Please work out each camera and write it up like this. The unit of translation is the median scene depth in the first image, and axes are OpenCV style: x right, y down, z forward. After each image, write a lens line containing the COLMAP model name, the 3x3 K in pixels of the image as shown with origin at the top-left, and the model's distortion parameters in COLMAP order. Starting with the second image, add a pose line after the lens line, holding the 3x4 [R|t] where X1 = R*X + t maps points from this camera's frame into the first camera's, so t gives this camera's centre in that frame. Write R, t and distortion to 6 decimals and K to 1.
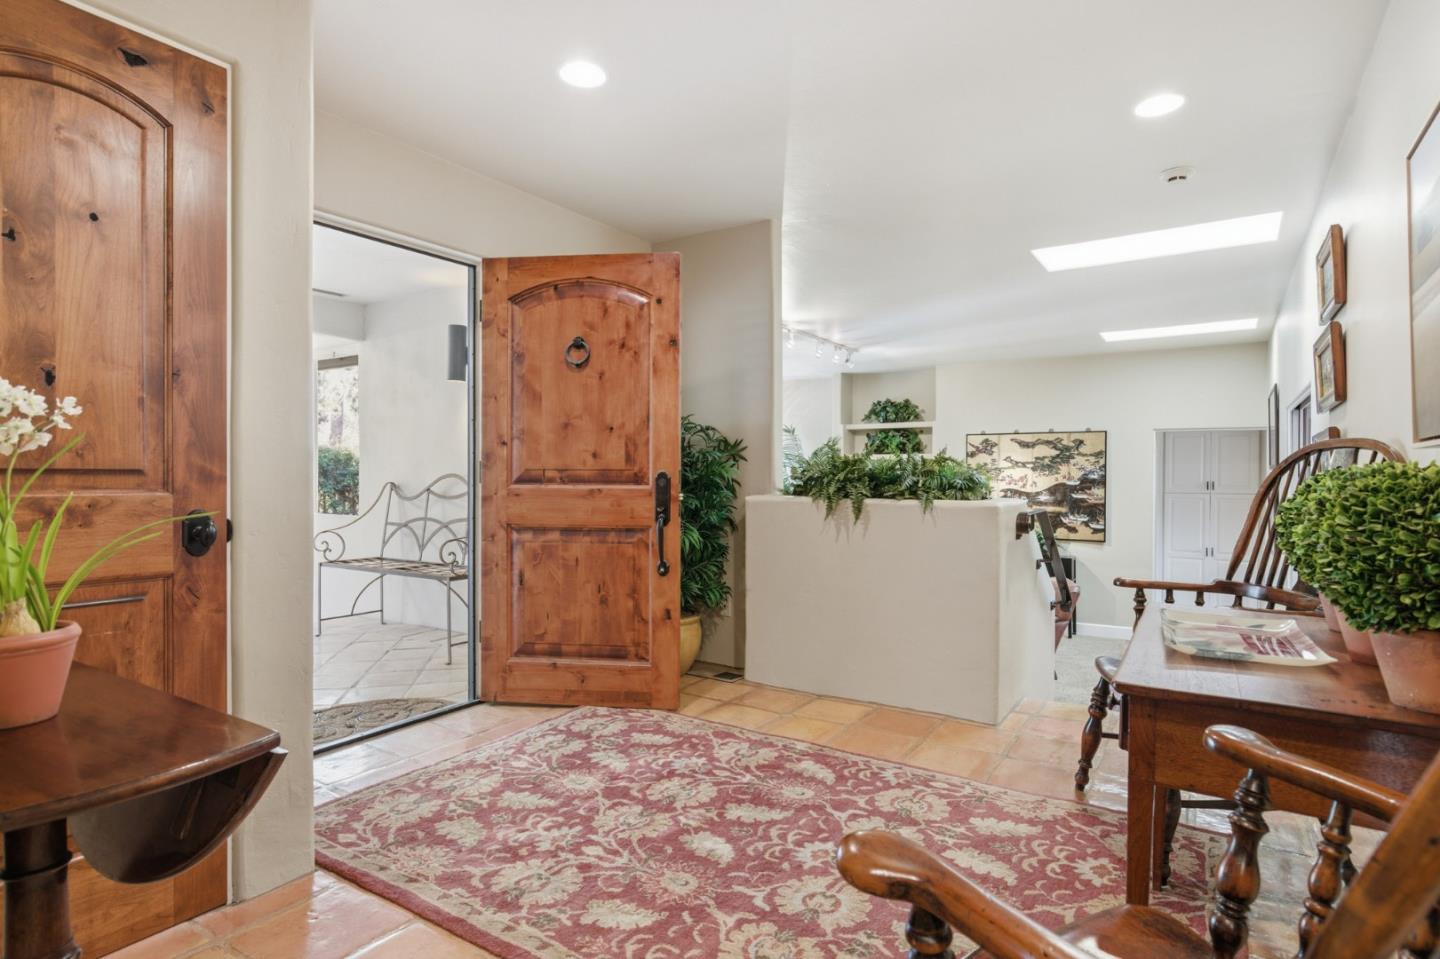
lens RADIAL K [[734.5, 0, 720.9], [0, 734.5, 484.4], [0, 0, 1]] dist [-0.000414, 0.000980]
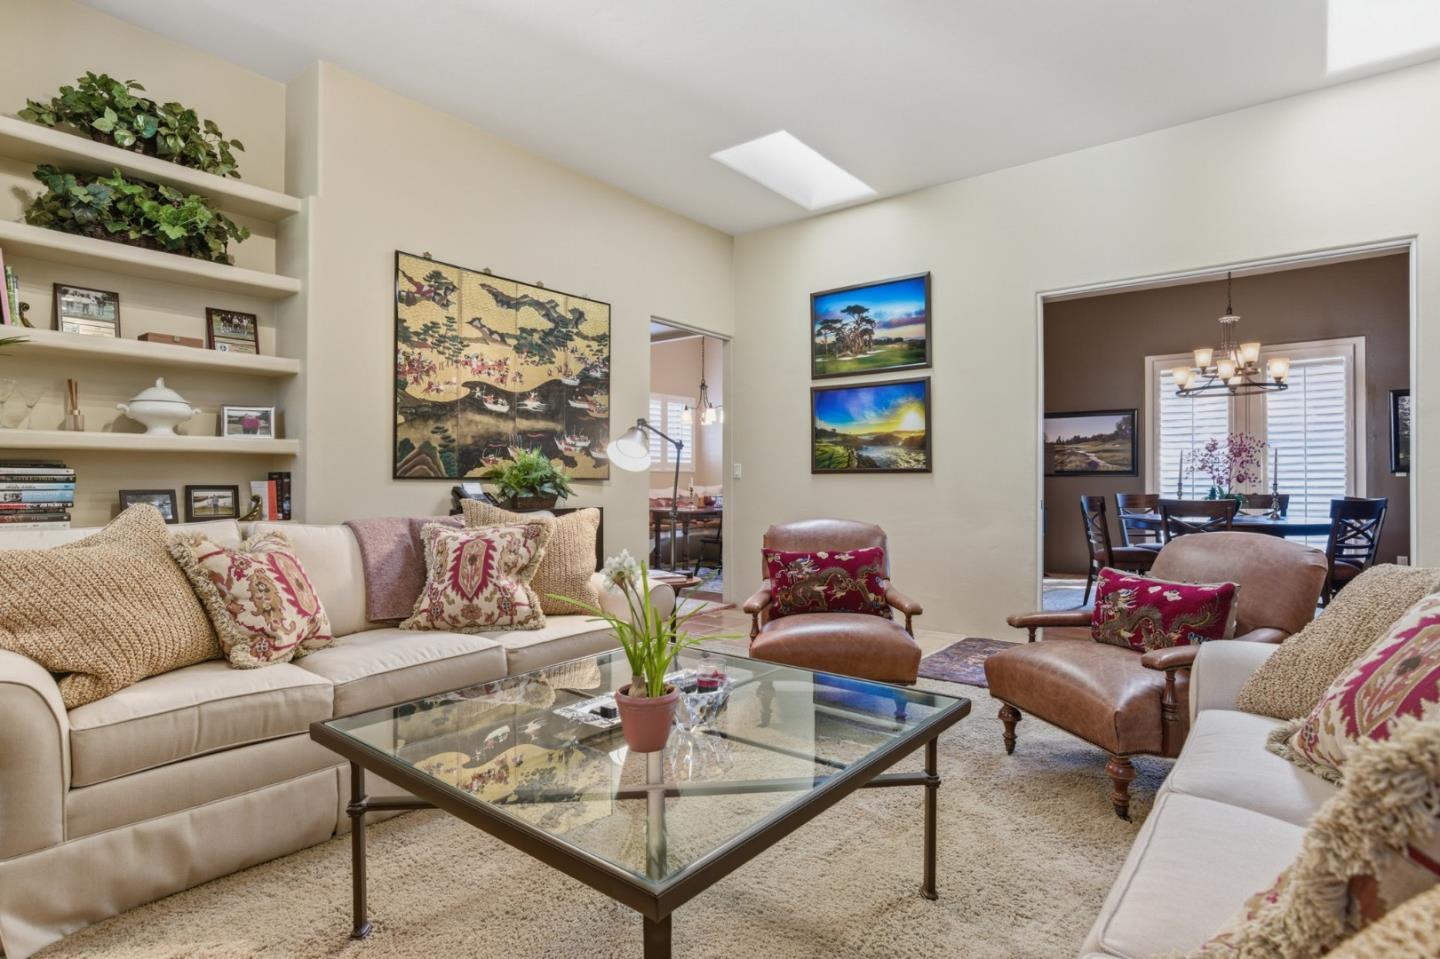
lens RADIAL K [[734.5, 0, 717.8], [0, 734.5, 484.4], [0, 0, 1]] dist [-0.000414, 0.000980]
pose [[0.100902, -0.015153, 0.994781, -0.094076], [0.000255, 0.999884, 0.015205, 0.070608], [-0.994896, -0.001281, 0.100894, 0.814765]]
